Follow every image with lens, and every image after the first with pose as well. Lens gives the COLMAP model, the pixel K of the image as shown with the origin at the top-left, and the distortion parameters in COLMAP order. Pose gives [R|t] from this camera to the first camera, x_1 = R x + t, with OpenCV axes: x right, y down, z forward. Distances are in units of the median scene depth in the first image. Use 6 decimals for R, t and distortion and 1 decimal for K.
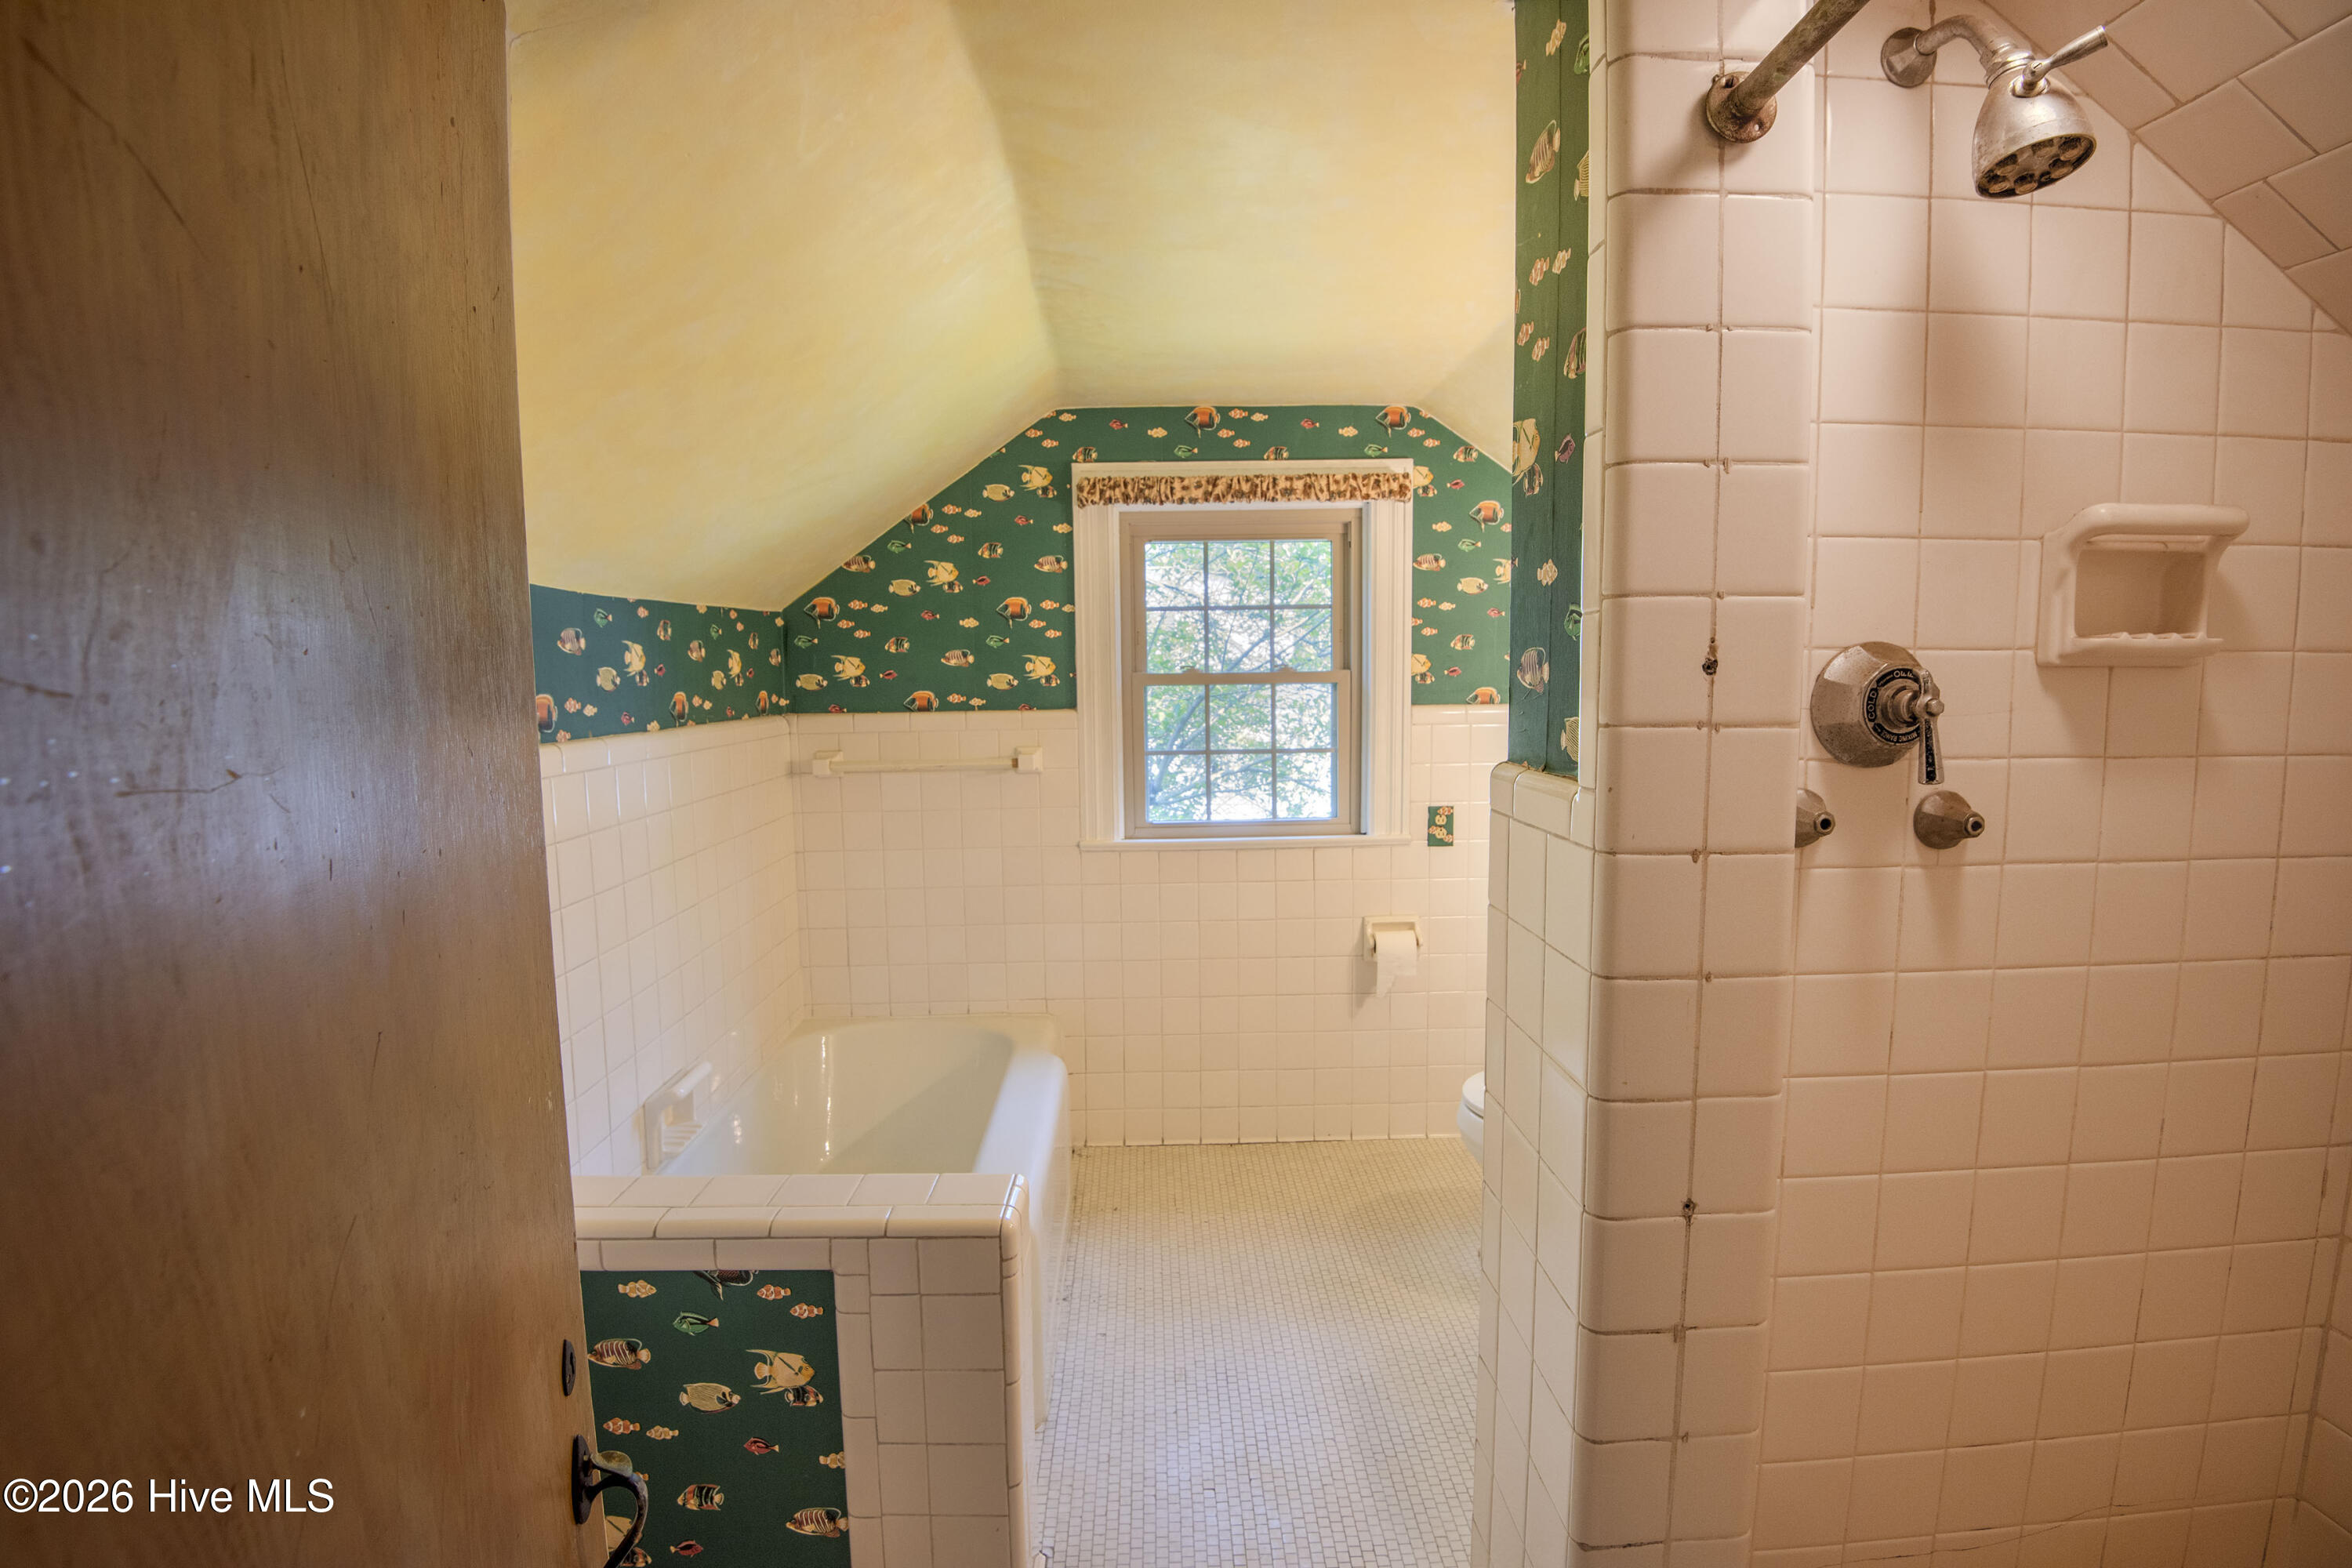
lens RADIAL K [[1101.2, 0, 1181.2], [0, 1101.2, 764.0], [0, 0, 1]] dist [-0.001536, -0.036606]
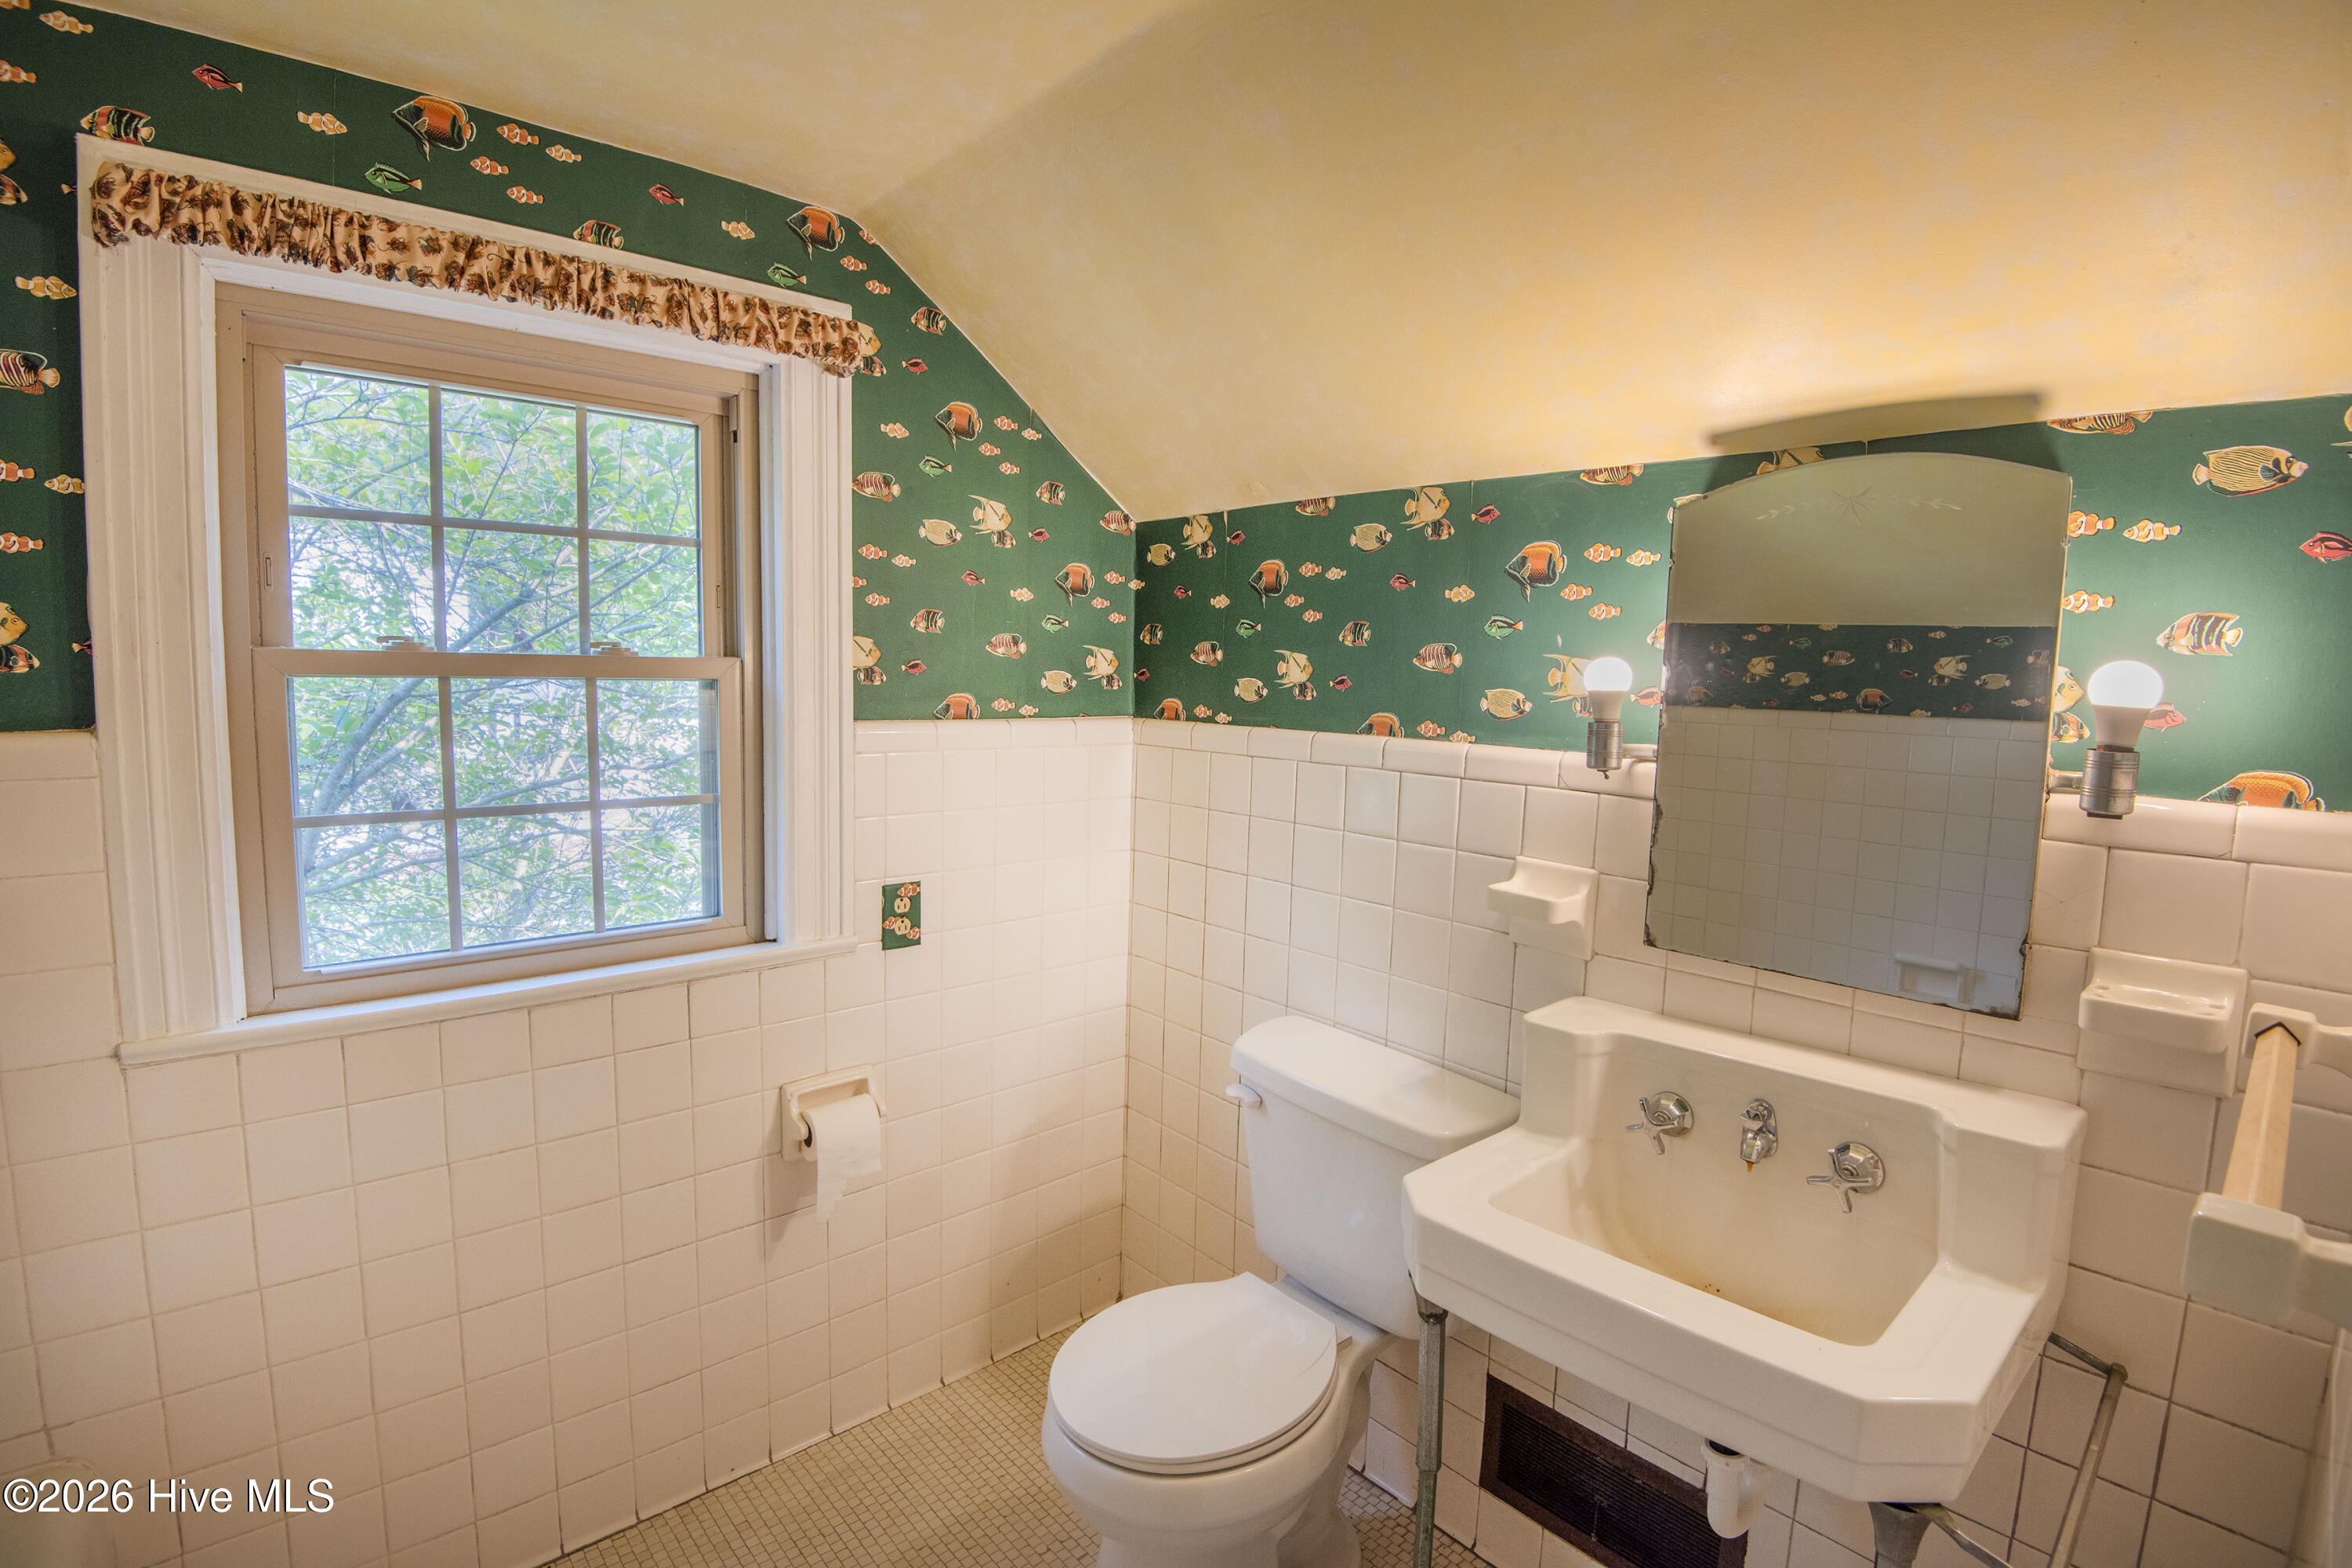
lens RADIAL K [[1105.0, 0, 1182.3], [0, 1105.0, 781.7], [0, 0, 1]] dist [-0.017414, -0.012513]
pose [[0.767322, -0.031623, 0.640482, -0.040311], [0.035143, 0.999356, 0.007239, -0.018573], [-0.640298, 0.016954, 0.767939, 0.434354]]
